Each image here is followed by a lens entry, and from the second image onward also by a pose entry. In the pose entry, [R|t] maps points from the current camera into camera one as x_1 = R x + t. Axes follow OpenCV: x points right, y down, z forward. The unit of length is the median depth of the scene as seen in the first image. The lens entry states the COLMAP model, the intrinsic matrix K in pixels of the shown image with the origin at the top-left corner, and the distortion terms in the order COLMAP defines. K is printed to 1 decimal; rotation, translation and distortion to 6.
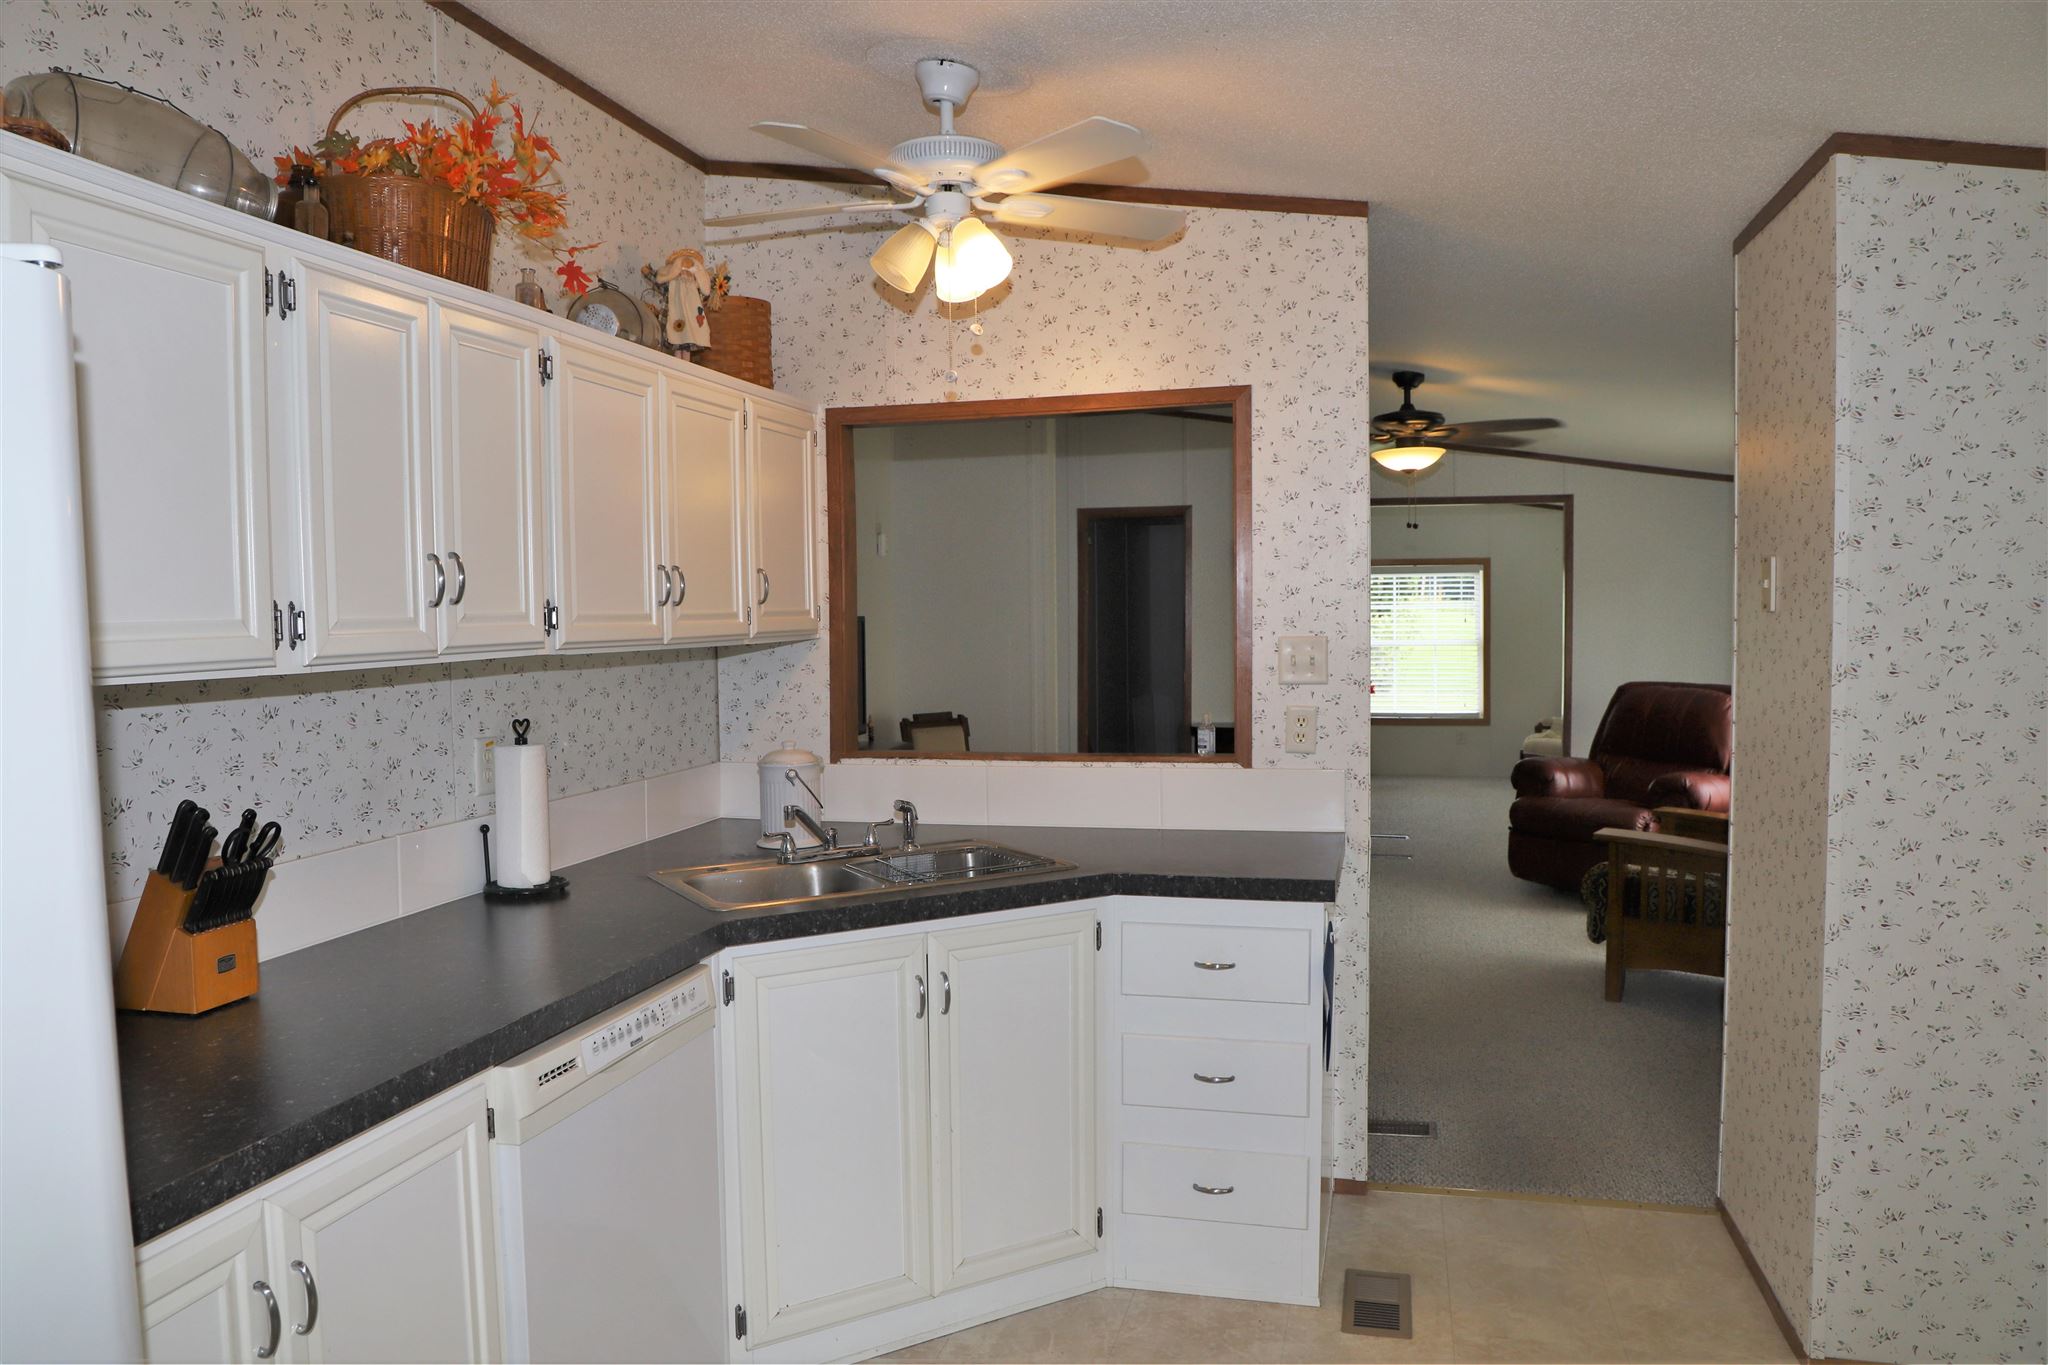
lens RADIAL K [[1419.8, 0, 1024.0], [0, 1419.8, 682.5], [0, 0, 1]] dist [-0.080845, 0.041378]
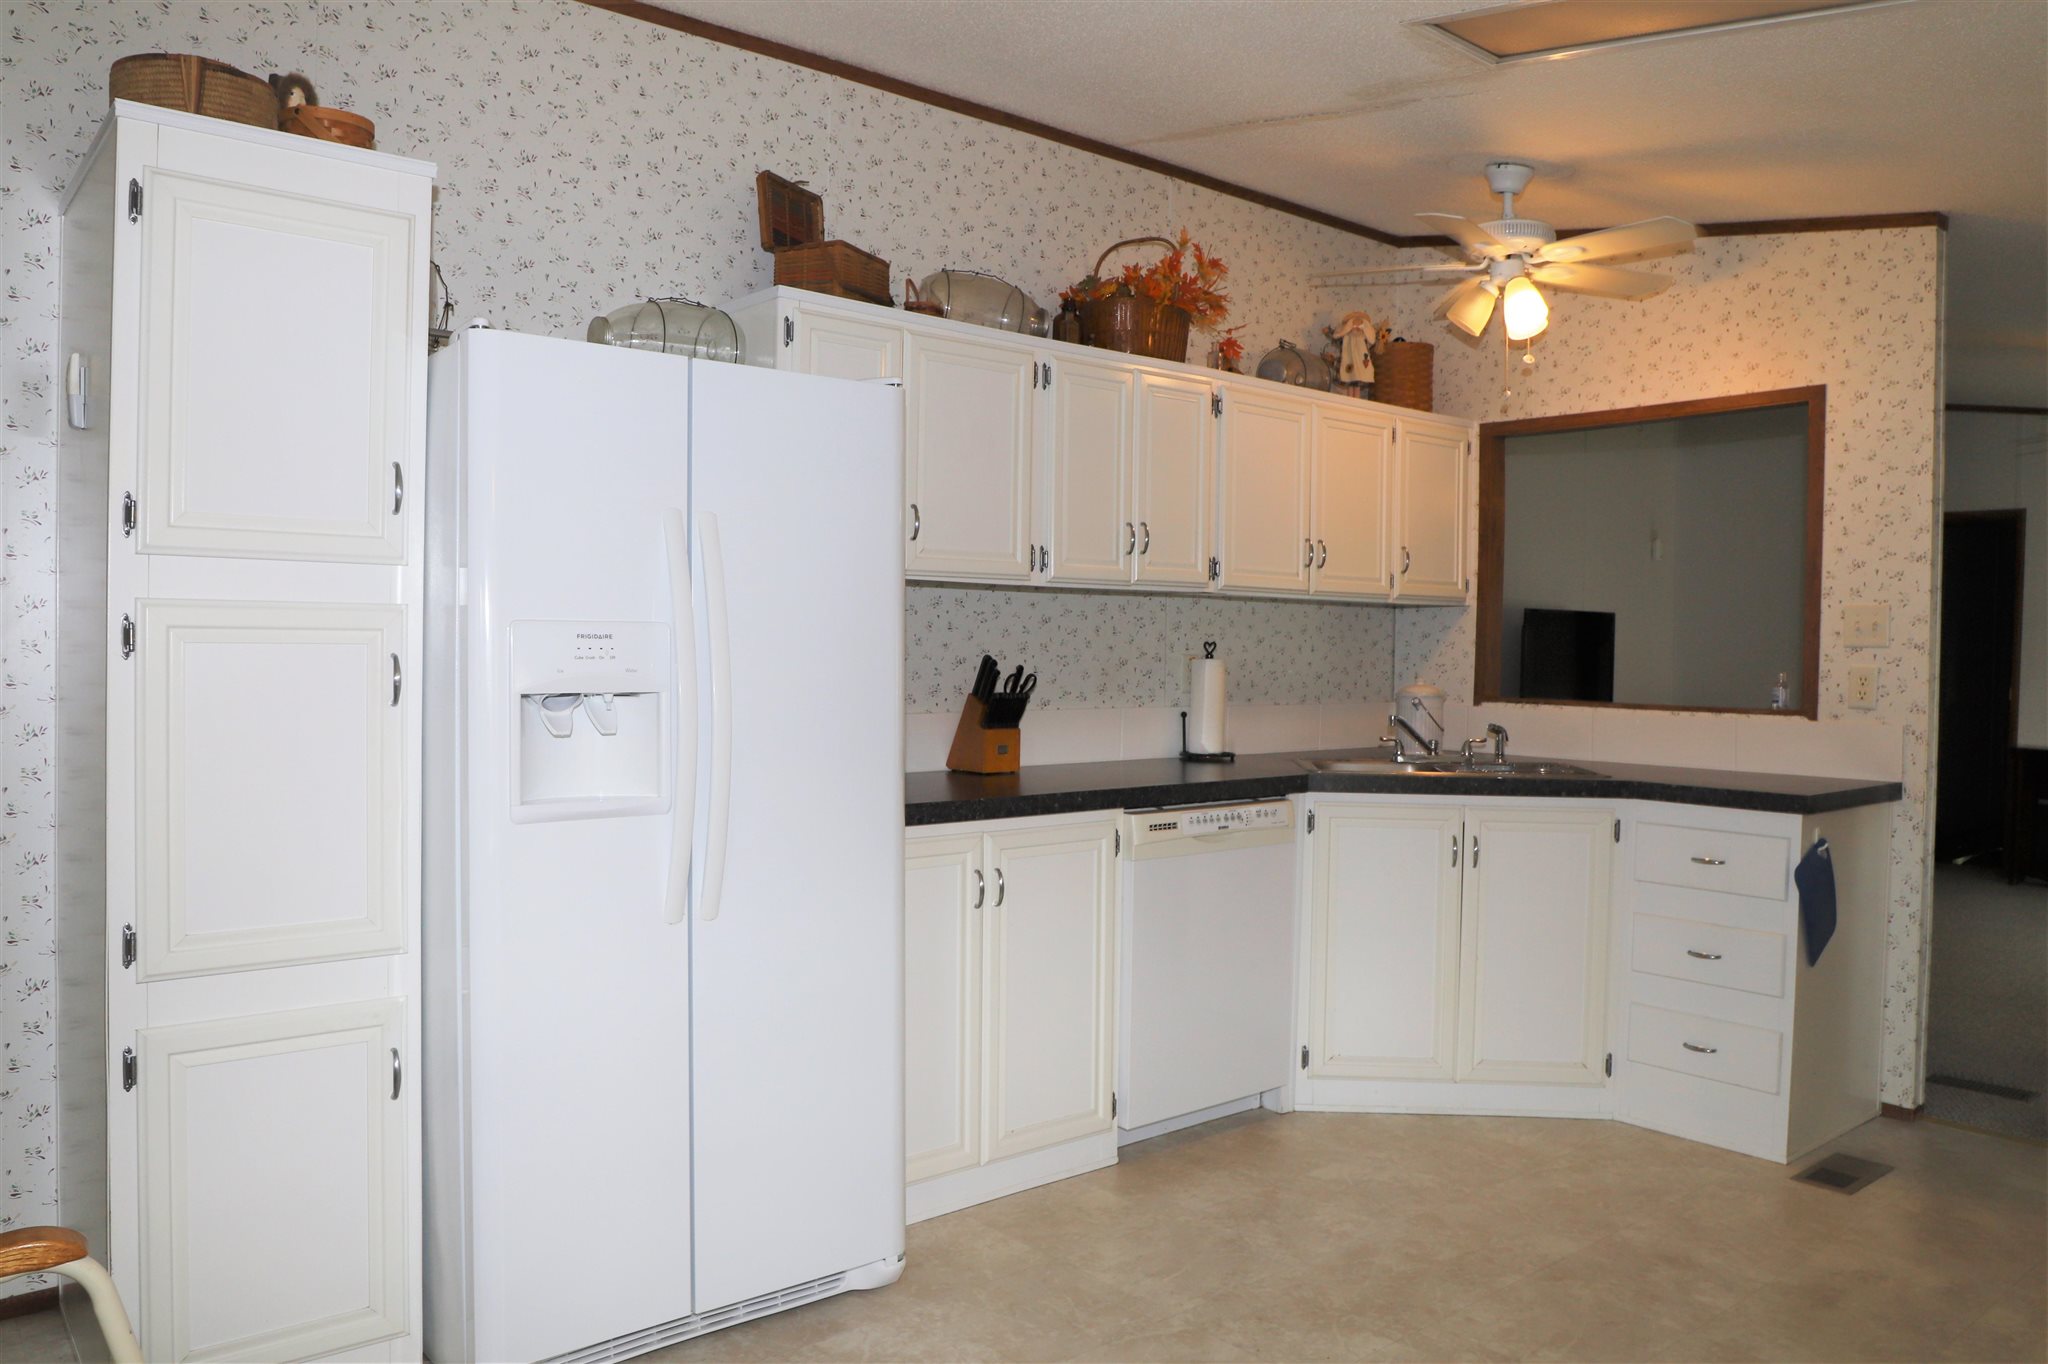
lens RADIAL K [[1419.8, 0, 1024.0], [0, 1419.8, 682.0], [0, 0, 1]] dist [-0.080845, 0.041378]
pose [[0.816897, 0.044825, -0.575039, 0.346442], [-0.055426, 0.998462, -0.000907, 0.080797], [0.574115, 0.032614, 0.818125, -0.339396]]
